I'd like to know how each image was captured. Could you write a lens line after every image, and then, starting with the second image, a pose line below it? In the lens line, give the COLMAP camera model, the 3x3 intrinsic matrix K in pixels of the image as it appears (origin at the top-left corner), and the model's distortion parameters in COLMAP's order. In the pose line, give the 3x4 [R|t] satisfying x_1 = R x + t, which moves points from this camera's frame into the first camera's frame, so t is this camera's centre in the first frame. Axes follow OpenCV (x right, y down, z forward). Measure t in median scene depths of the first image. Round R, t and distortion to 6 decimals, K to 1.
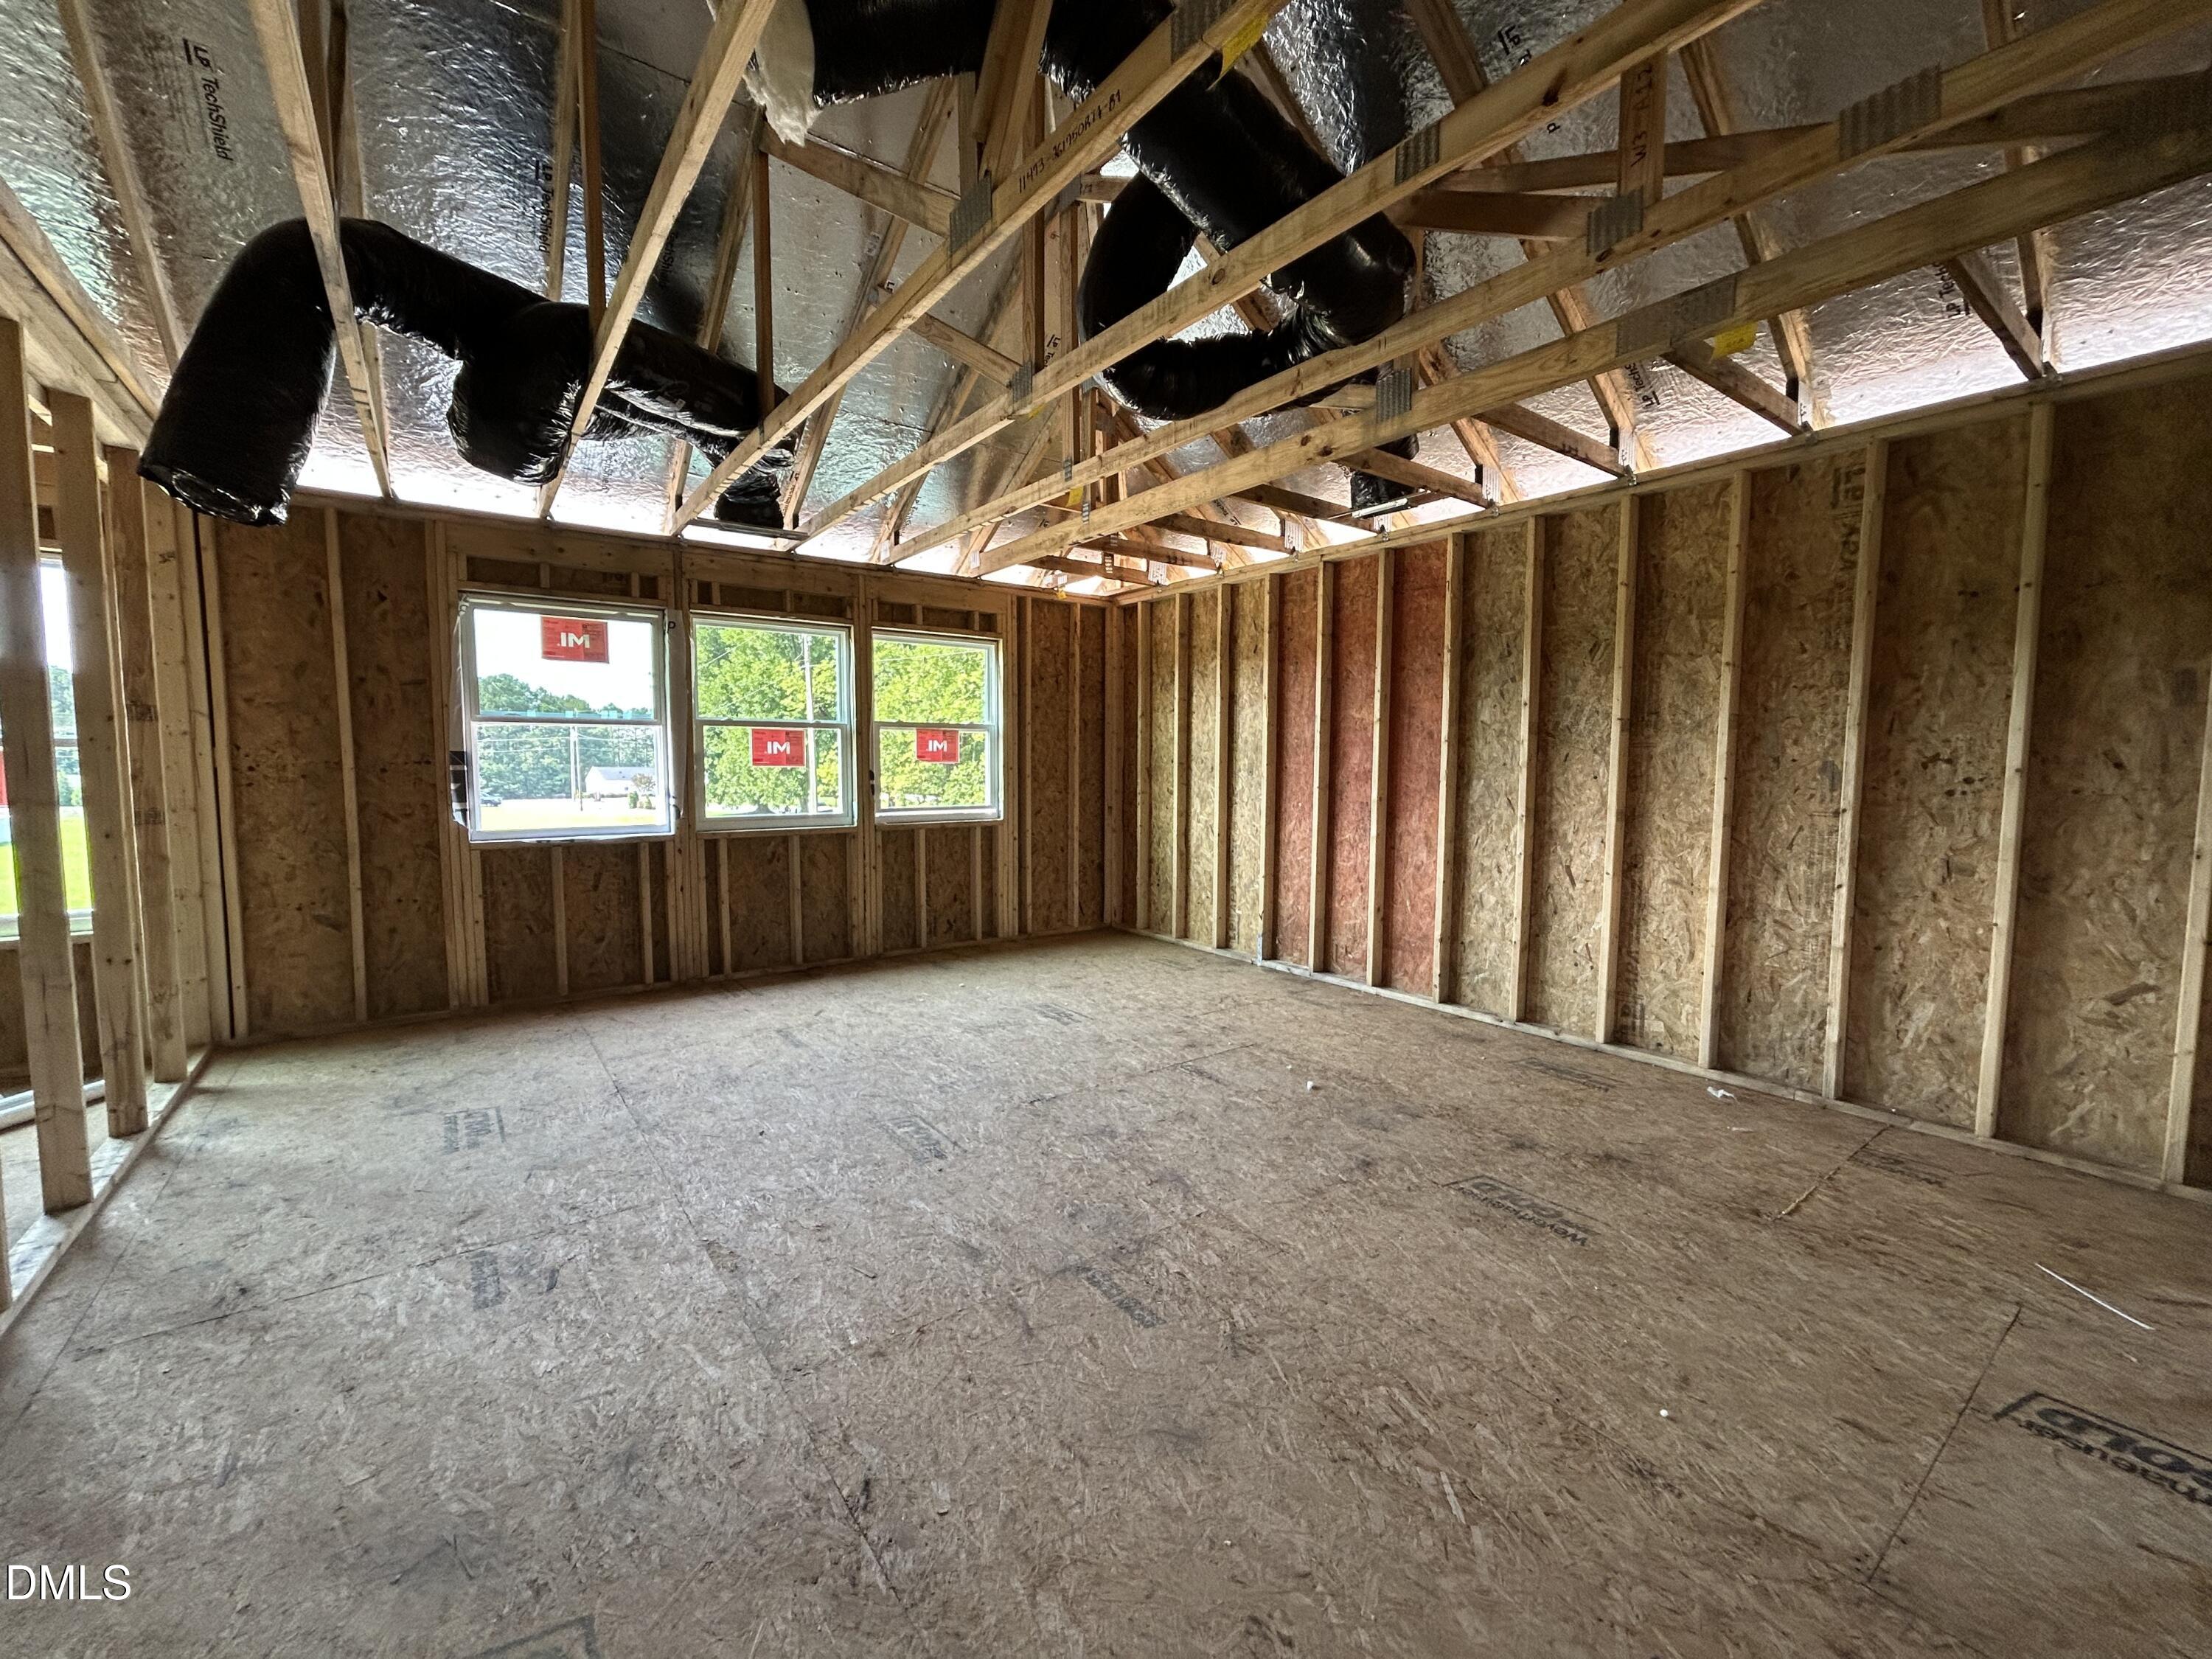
lens RADIAL K [[900.7, 0, 1094.4], [0, 900.7, 831.5], [0, 0, 1]] dist [-0.003234, 0.000027]
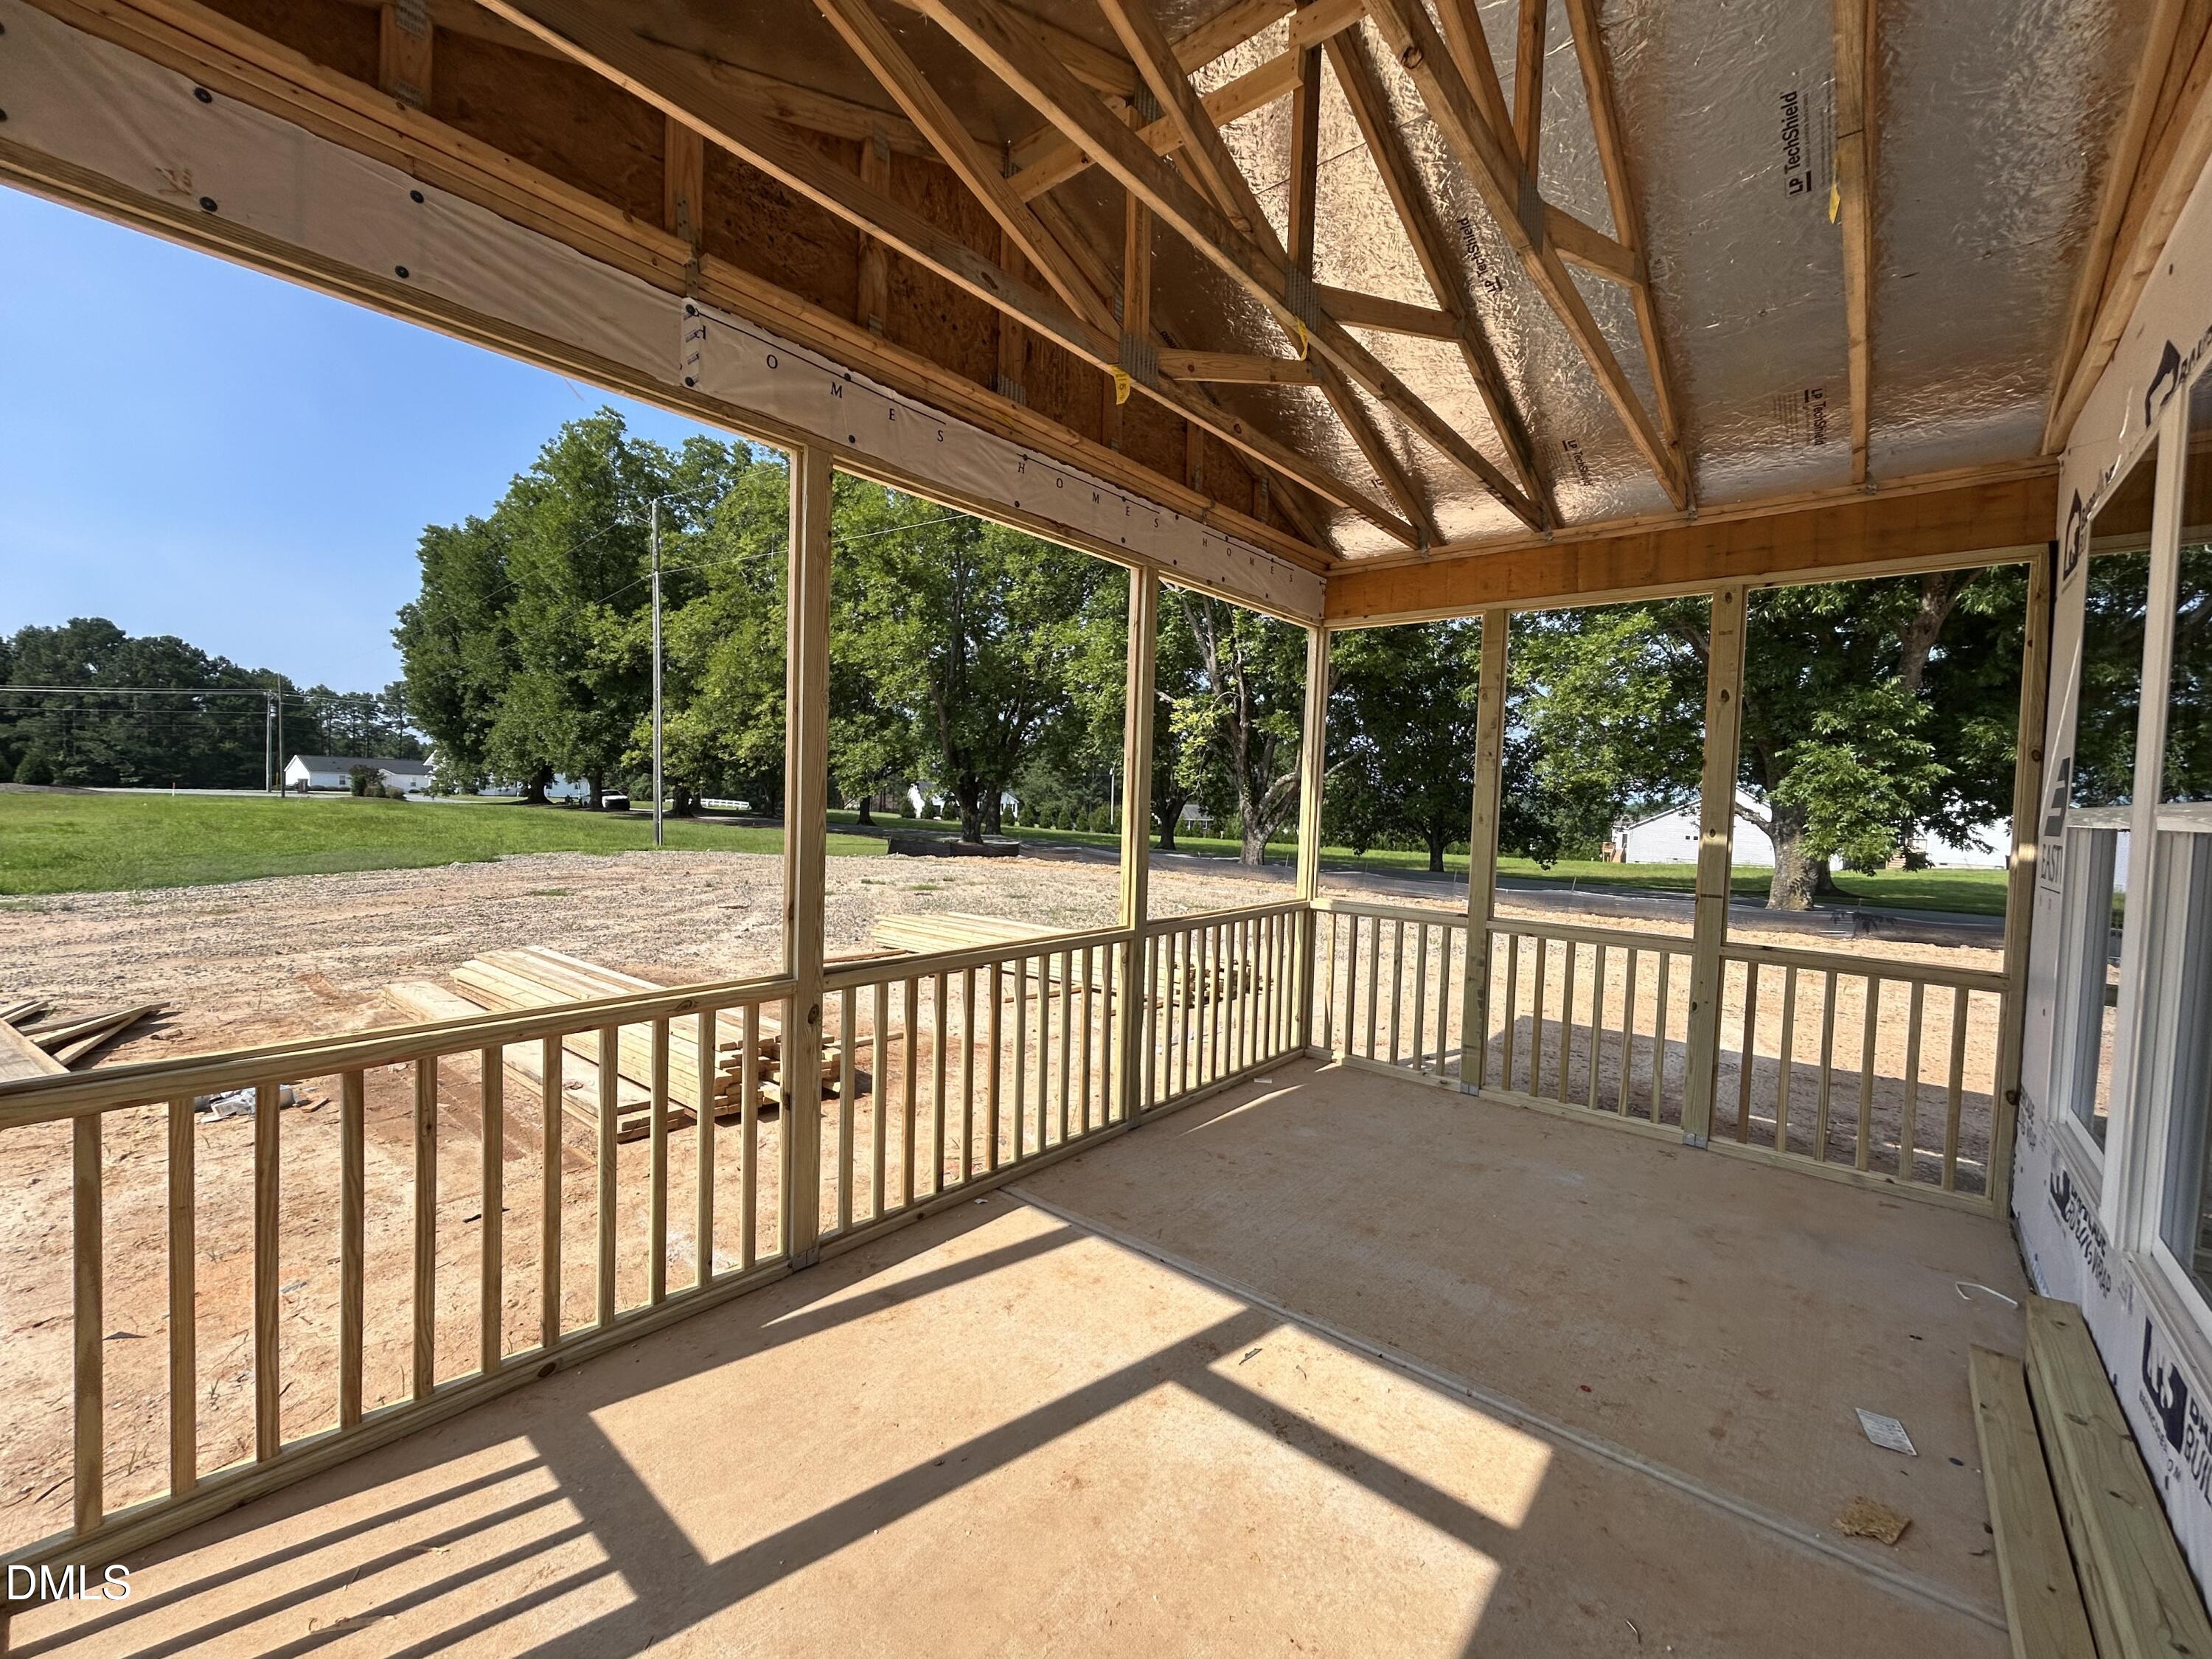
lens RADIAL K [[900.7, 0, 1109.2], [0, 900.7, 830.5], [0, 0, 1]] dist [-0.003234, 0.000027]
pose [[0.971398, 0.022604, 0.236377, -0.641854], [-0.013308, 0.999077, -0.040849, 0.449725], [-0.237082, 0.036535, 0.970802, 0.731669]]
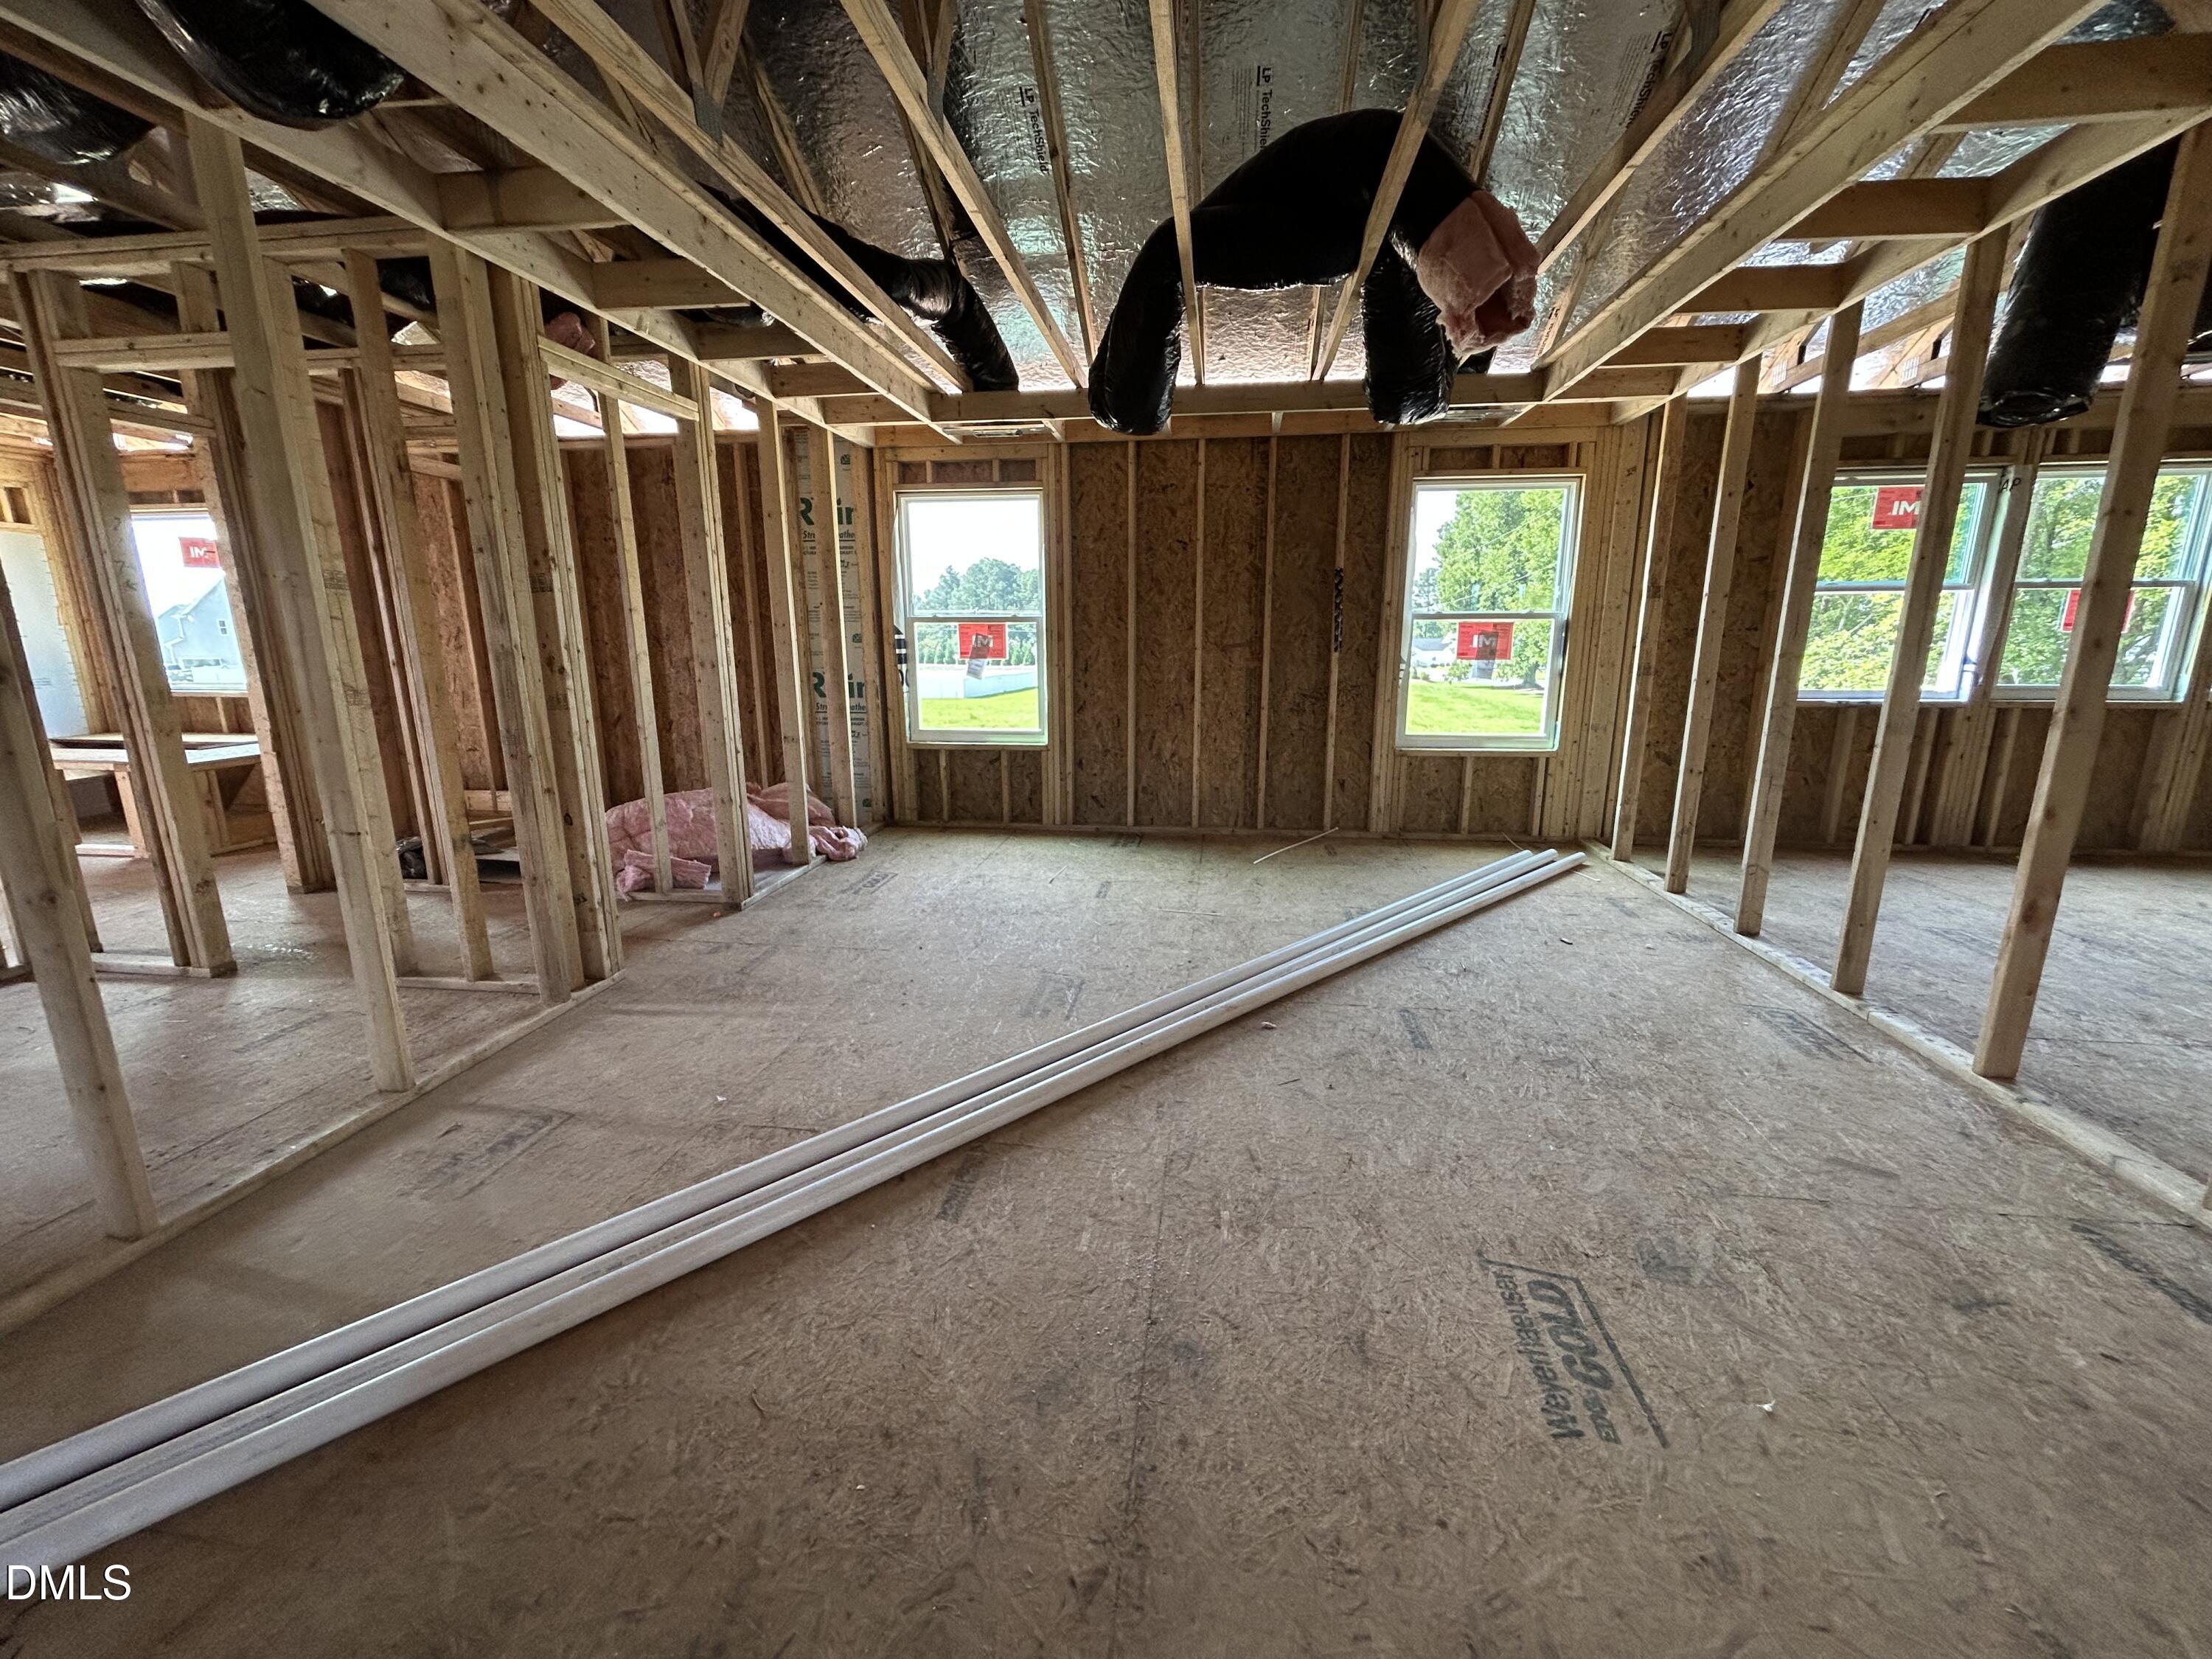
lens RADIAL K [[900.7, 0, 1114.2], [0, 900.7, 835.4], [0, 0, 1]] dist [-0.003234, 0.000027]
pose [[0.730398, 0.146487, -0.667129, -0.367003], [-0.051946, 0.985815, 0.159591, 0.030758], [0.681044, -0.081910, 0.727647, -0.296004]]
